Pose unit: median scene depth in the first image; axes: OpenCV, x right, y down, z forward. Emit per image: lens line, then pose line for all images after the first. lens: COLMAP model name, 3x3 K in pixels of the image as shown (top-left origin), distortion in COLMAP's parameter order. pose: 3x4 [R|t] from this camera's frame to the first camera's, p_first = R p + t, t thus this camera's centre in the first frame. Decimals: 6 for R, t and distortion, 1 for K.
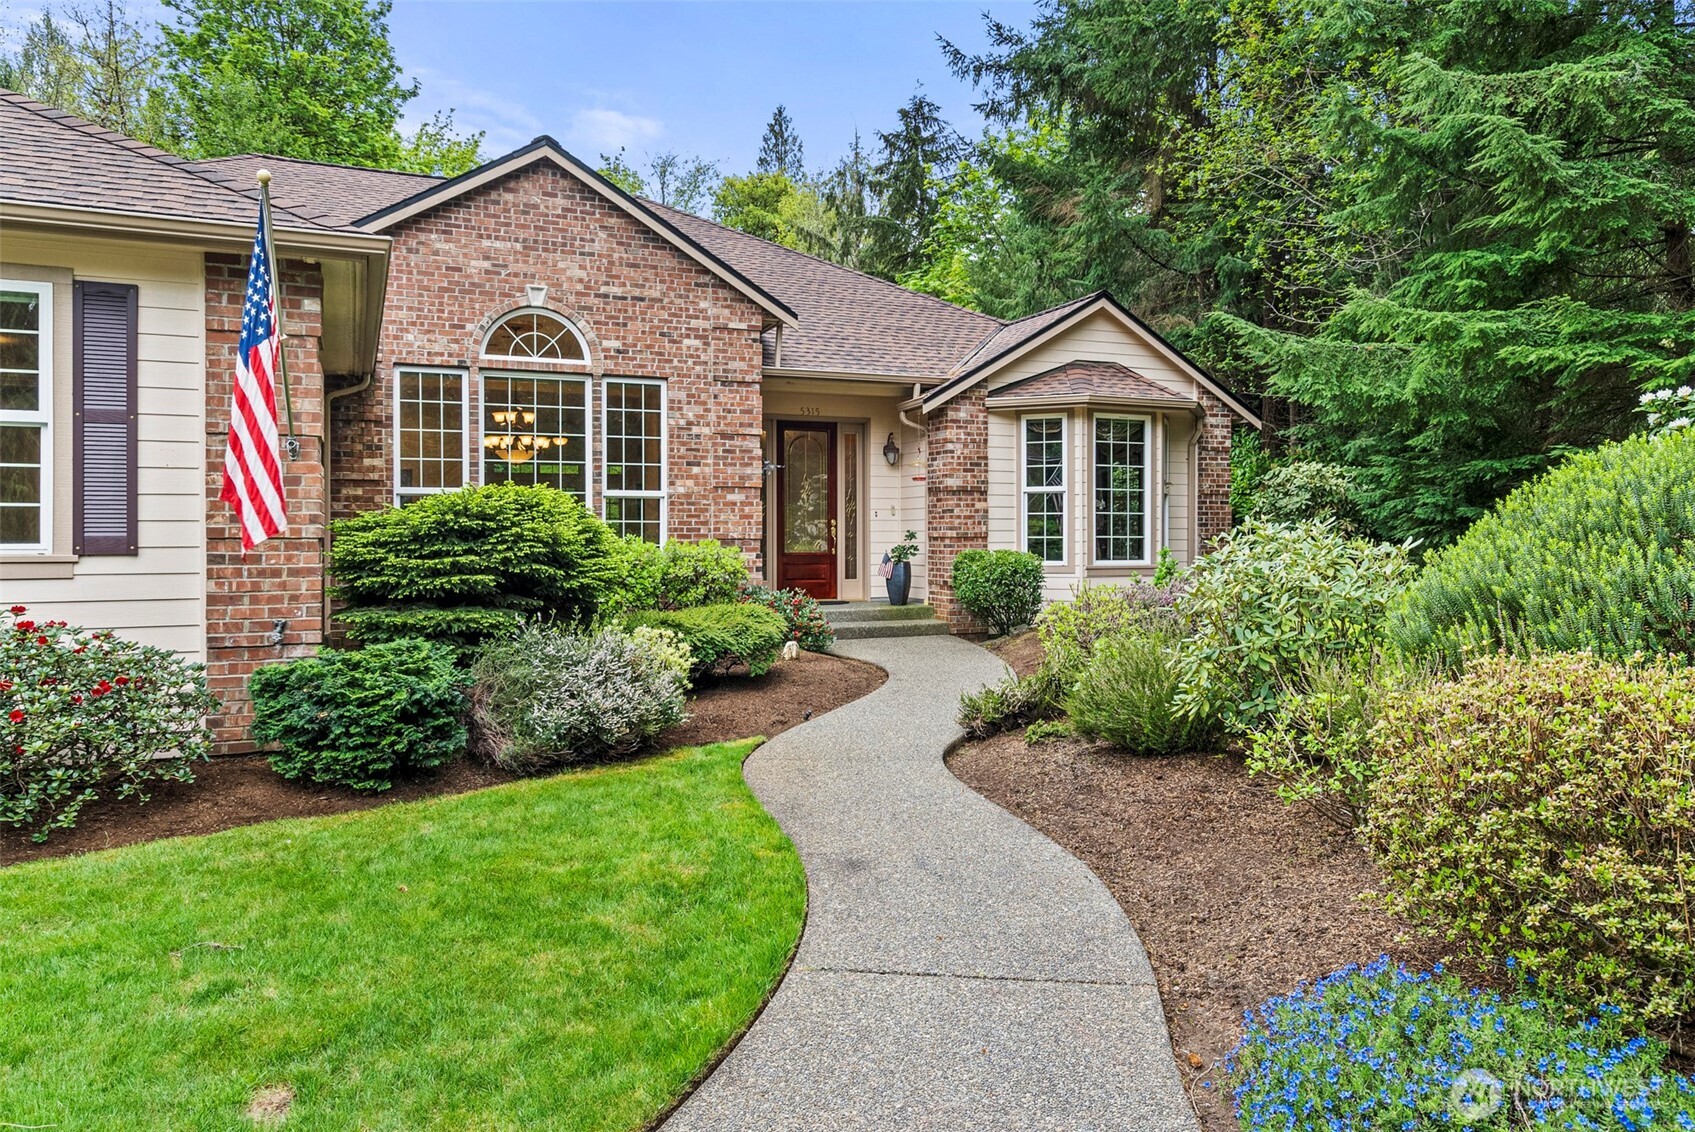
lens RADIAL K [[1119.4, 0, 841.5], [0, 1119.4, 535.1], [0, 0, 1]] dist [0.070729, 0.001134]
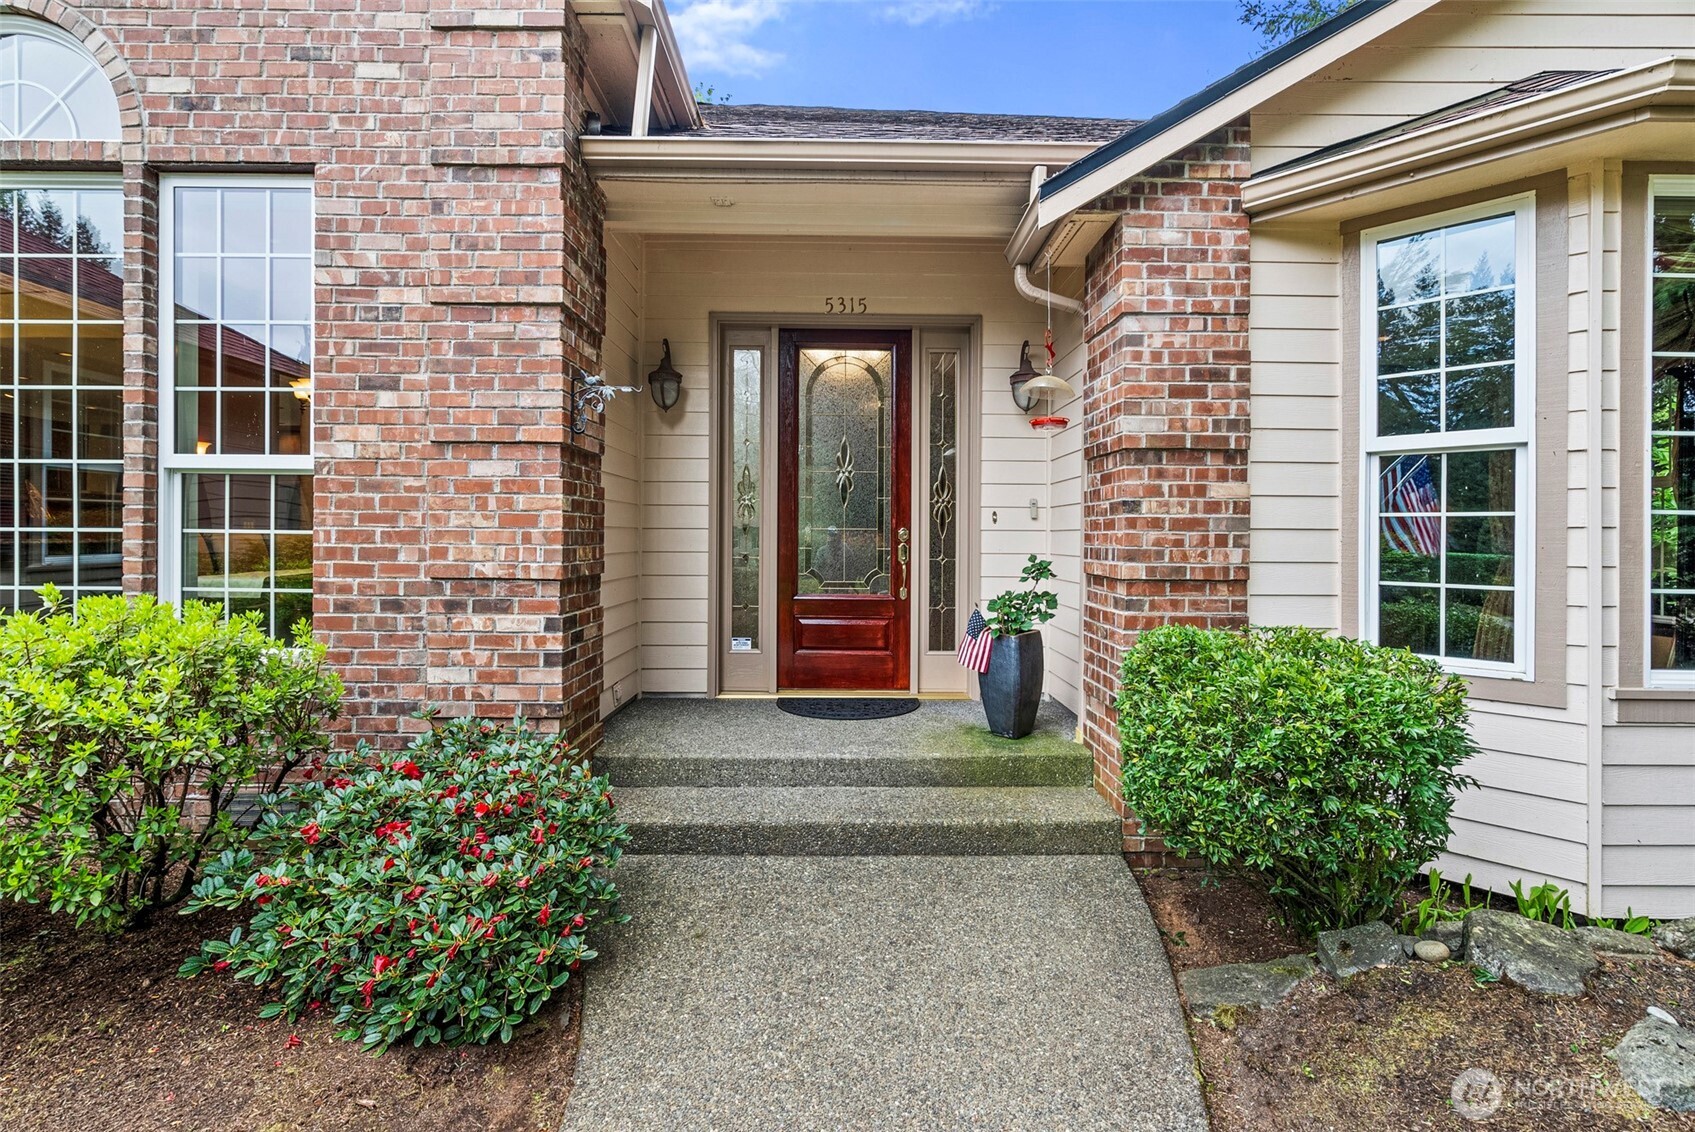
lens RADIAL K [[778.1, 0, 845.3], [0, 778.1, 532.9], [0, 0, 1]] dist [0.000389, 0.001009]
pose [[0.923262, 0.007211, -0.384104, 0.108702], [-0.009728, 0.999942, -0.004611, -0.011110], [0.384048, 0.007993, 0.923278, 0.734189]]
